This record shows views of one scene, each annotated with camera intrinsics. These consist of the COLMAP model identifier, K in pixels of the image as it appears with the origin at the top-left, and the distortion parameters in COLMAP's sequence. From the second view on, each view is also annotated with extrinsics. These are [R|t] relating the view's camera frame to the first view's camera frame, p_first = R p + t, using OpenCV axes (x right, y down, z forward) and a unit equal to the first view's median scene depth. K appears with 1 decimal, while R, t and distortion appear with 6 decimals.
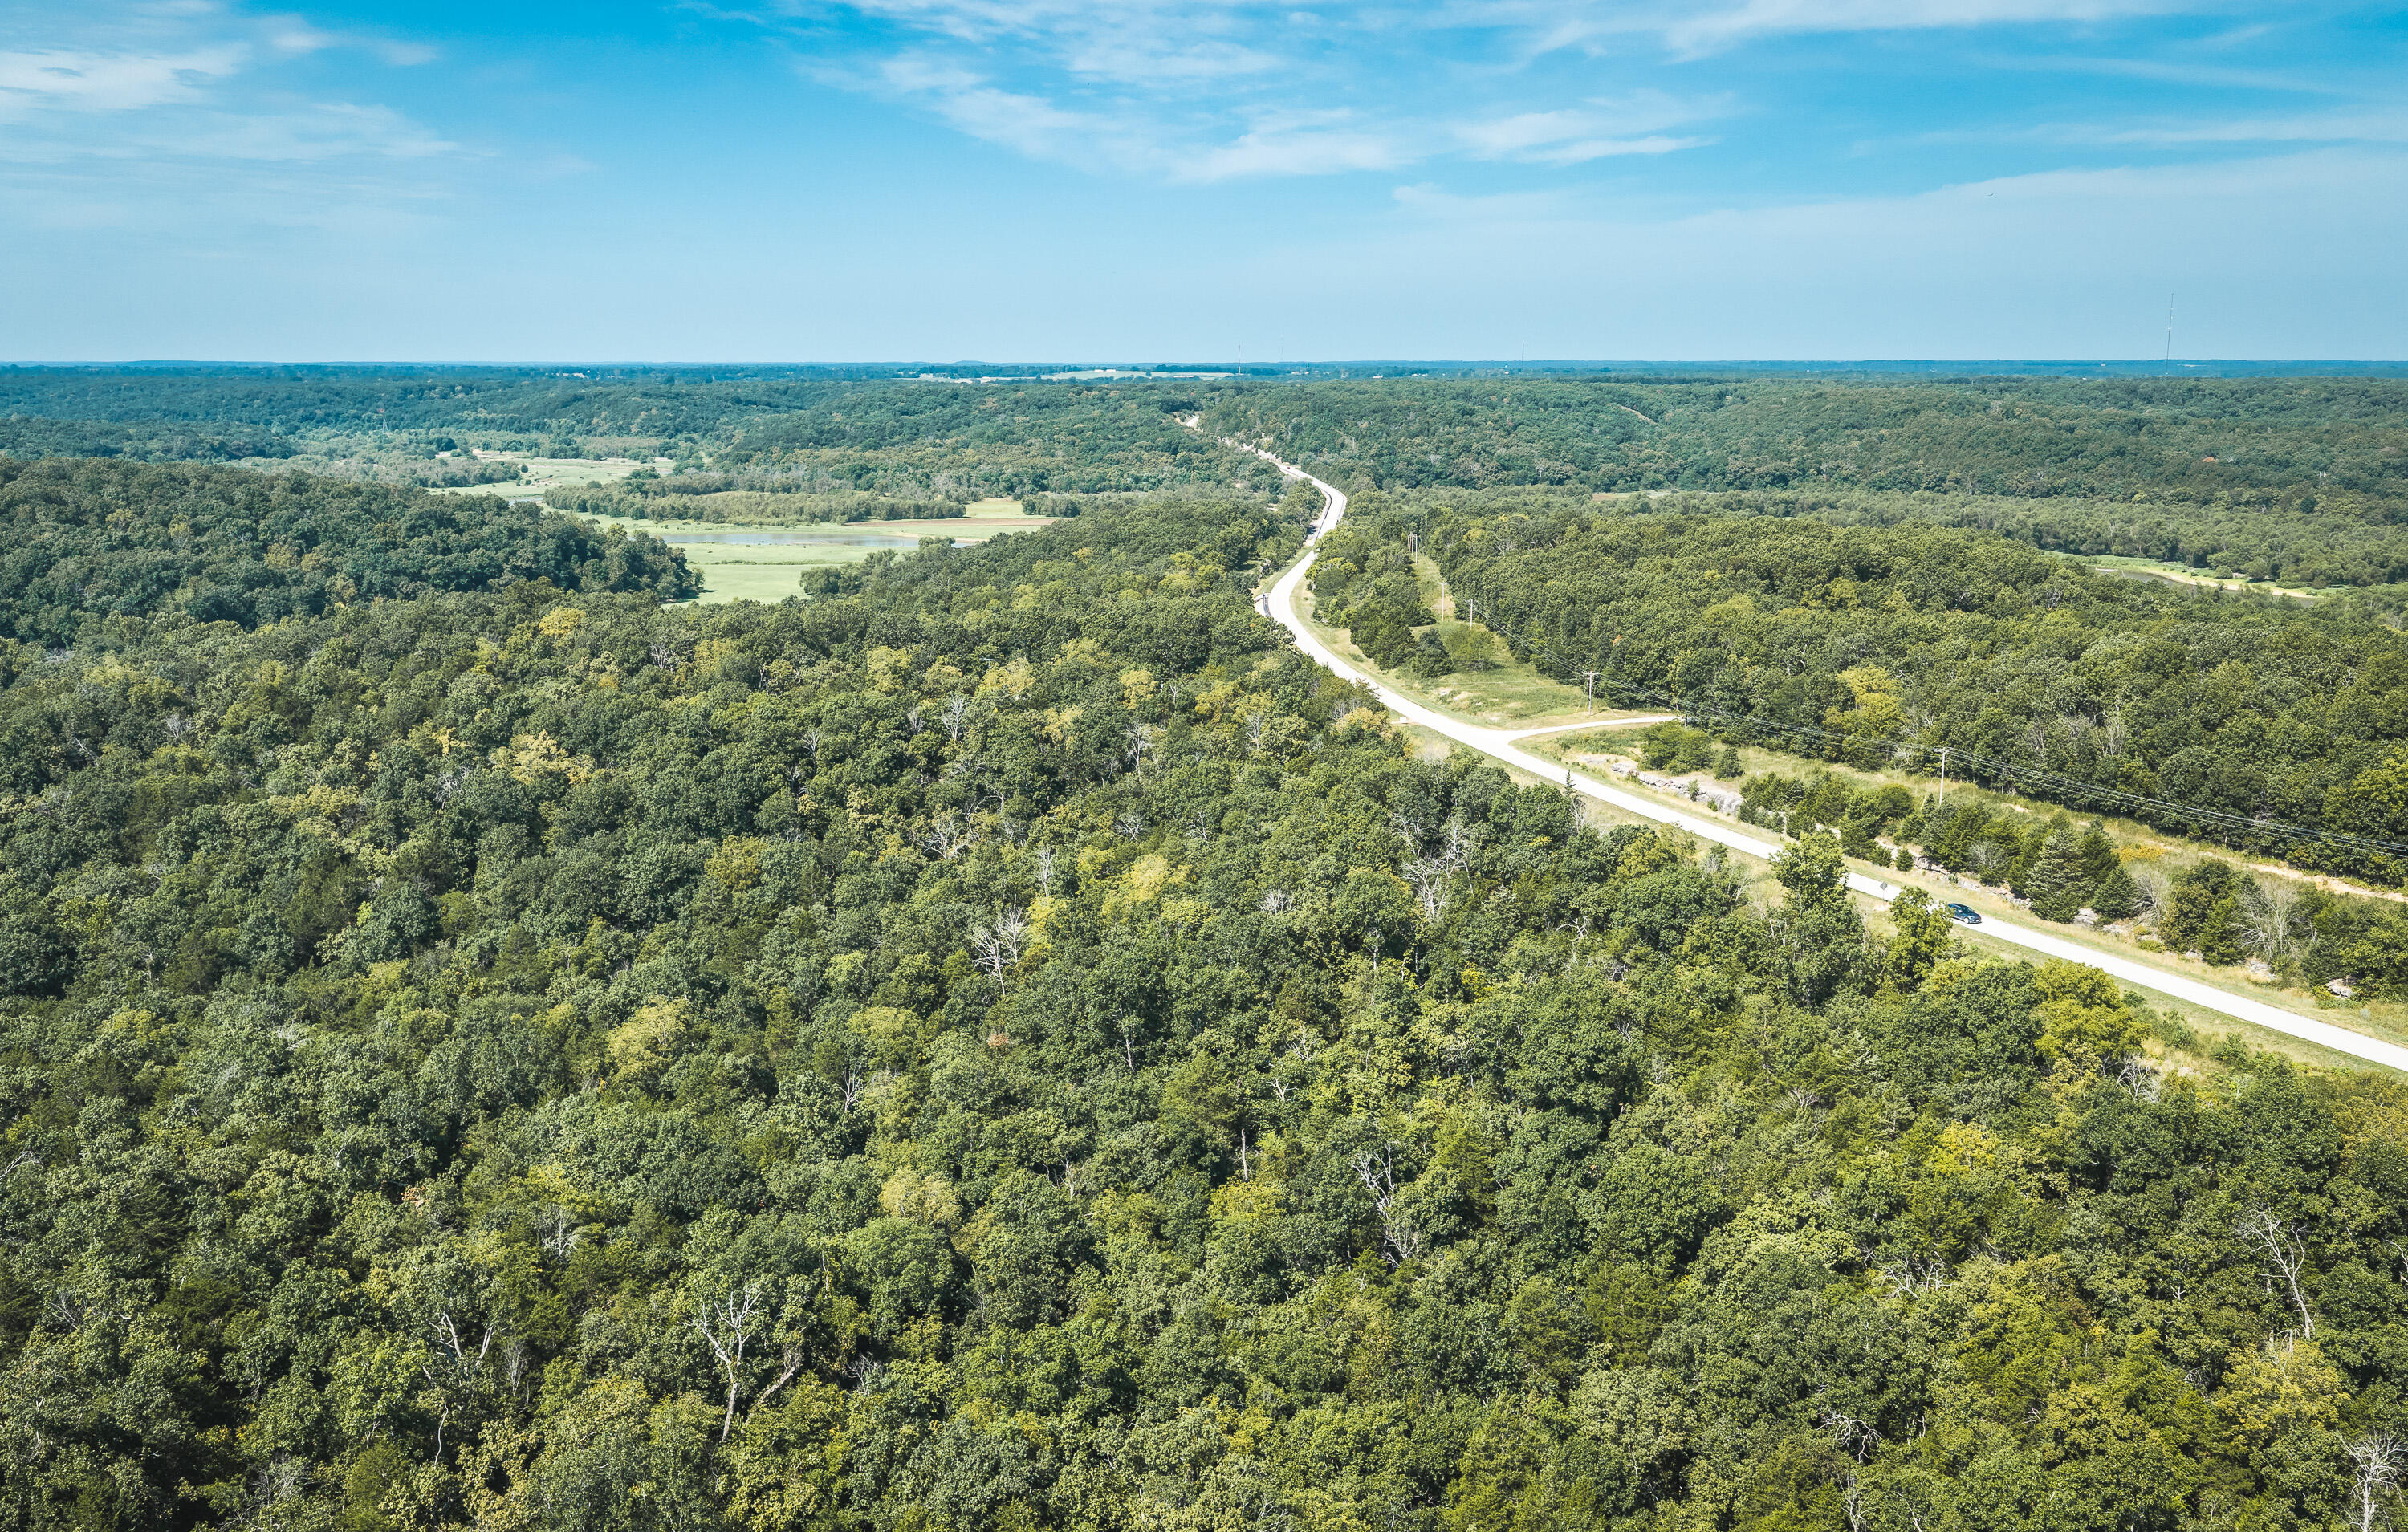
lens RADIAL K [[2220.4, 0, 1167.0], [0, 2220.4, 700.3], [0, 0, 1]] dist [0.028213, -0.054357]
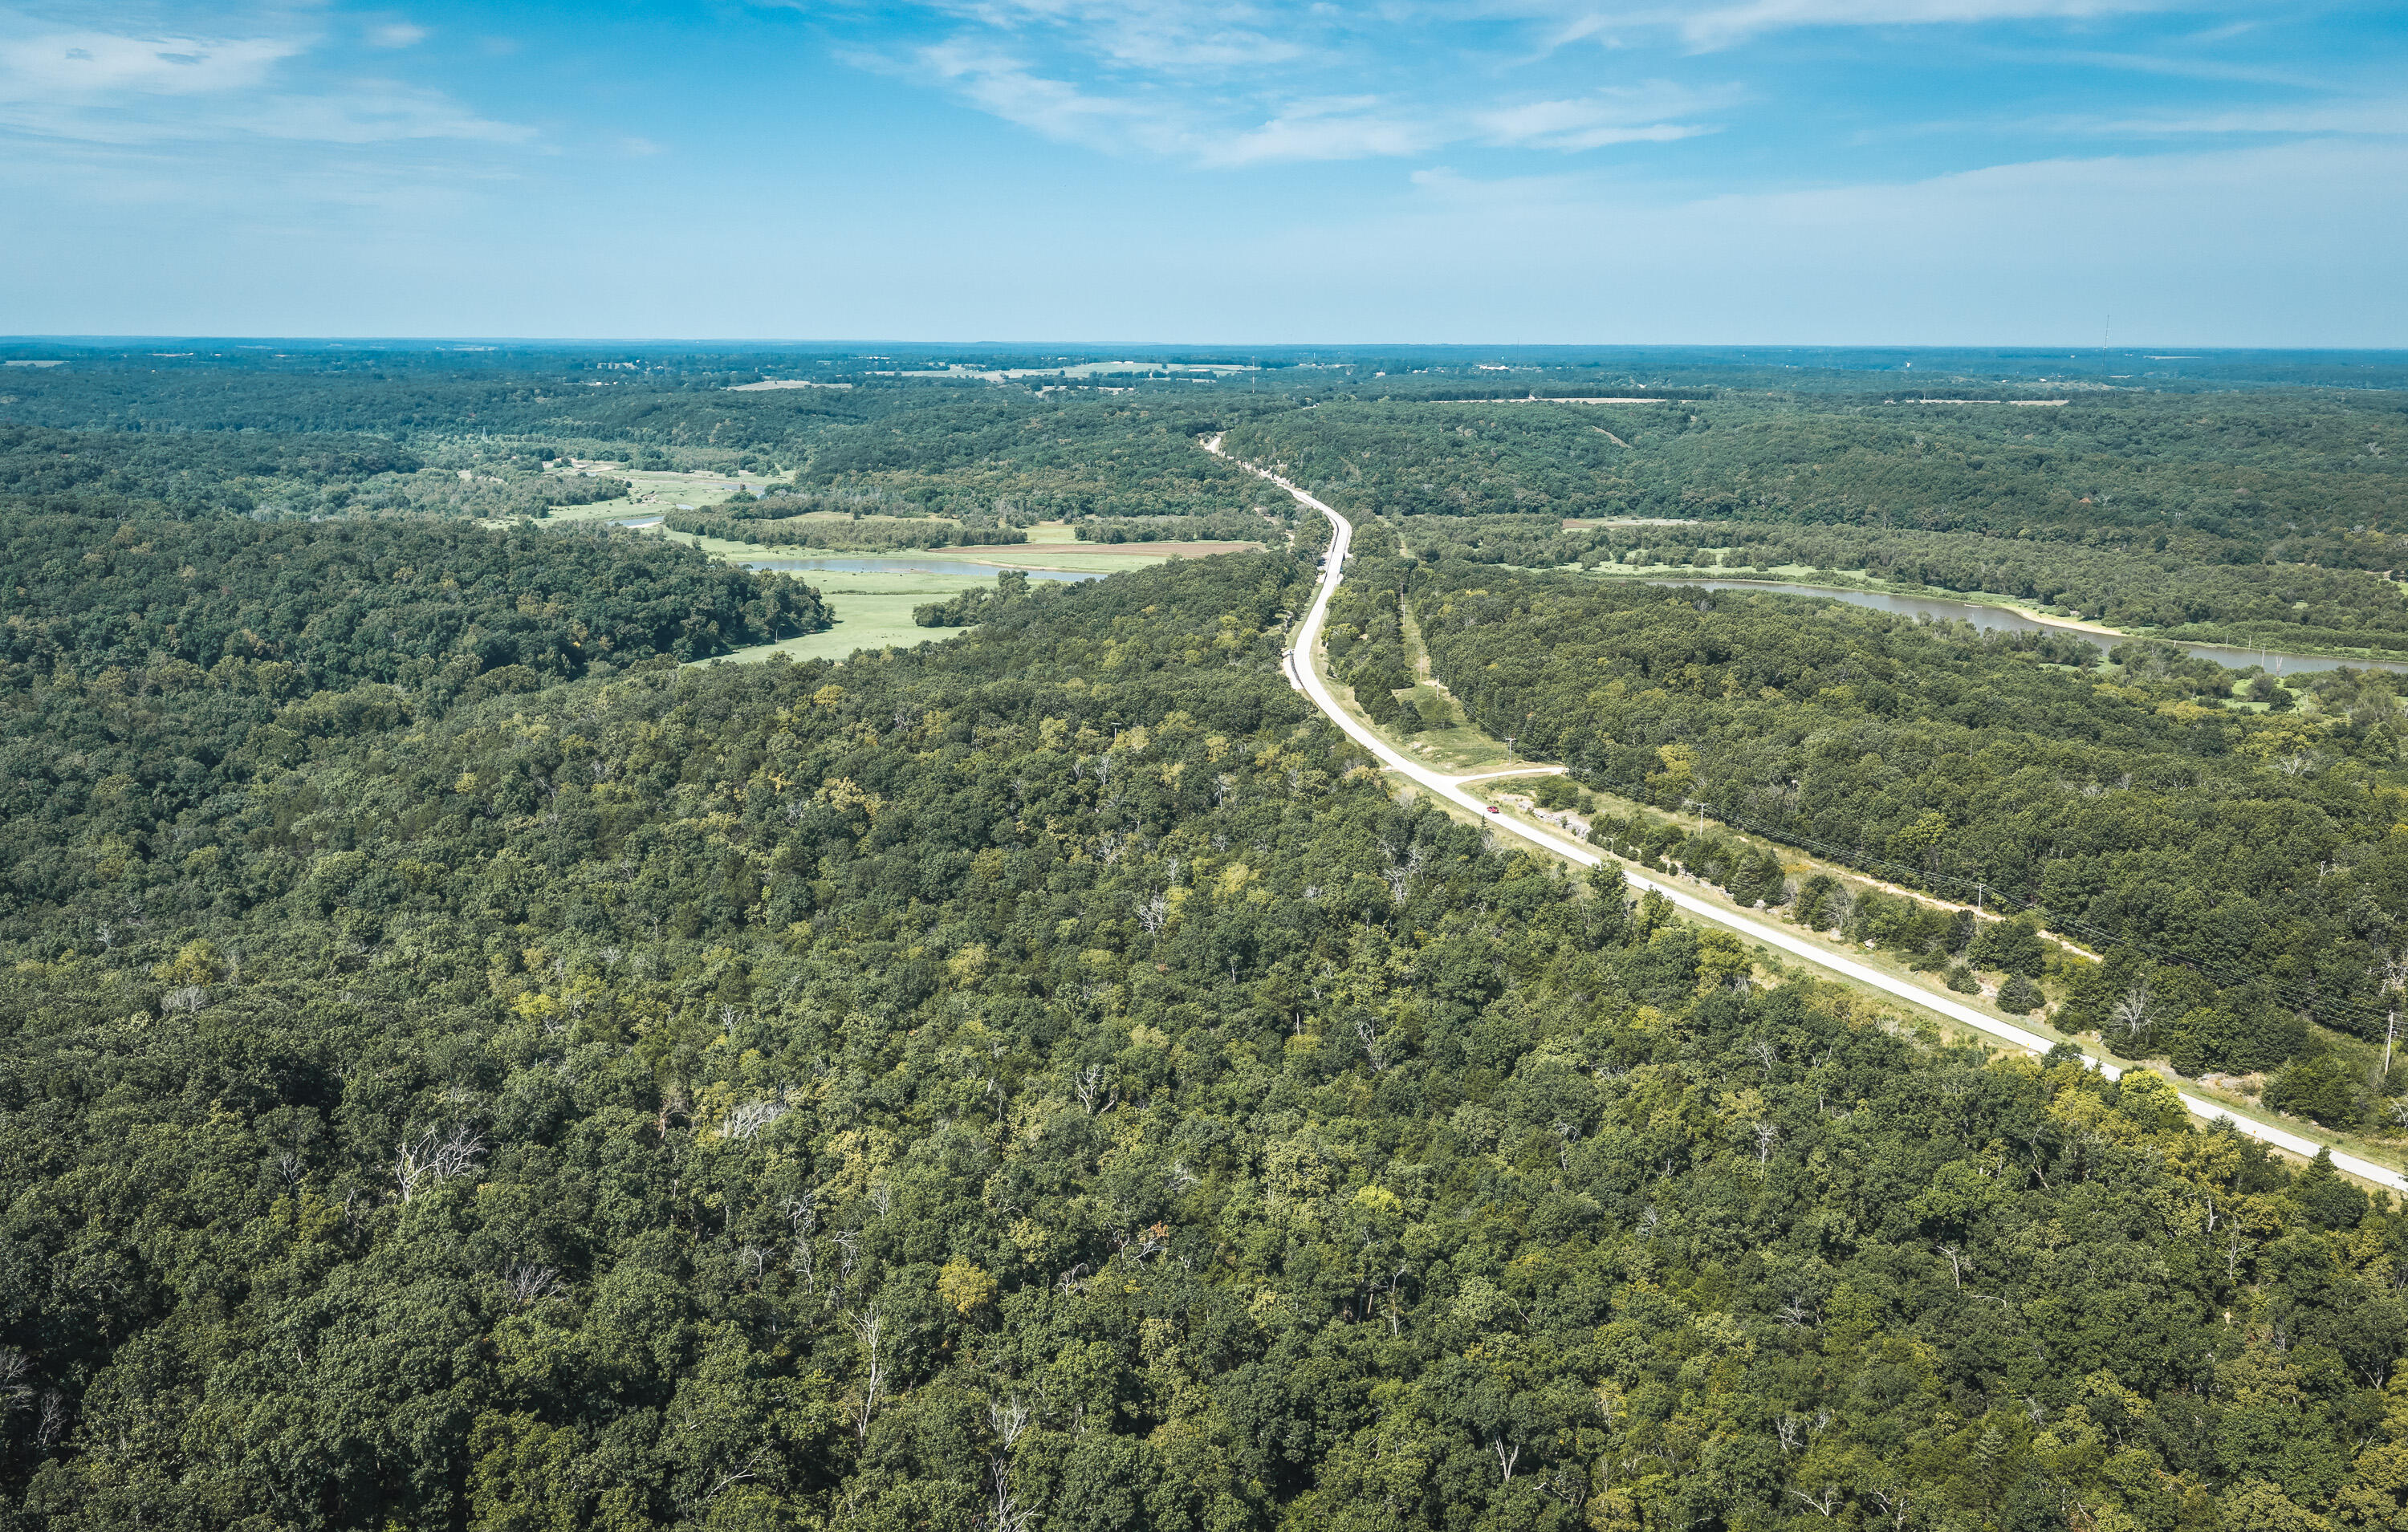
lens RADIAL K [[2220.4, 0, 1149.4], [0, 2220.4, 764.2], [0, 0, 1]] dist [0.028213, -0.054357]
pose [[0.999952, 0.005371, -0.008163, -0.053107], [-0.004967, 0.998801, 0.048700, -0.077058], [0.008414, -0.048657, 0.998780, -0.609244]]
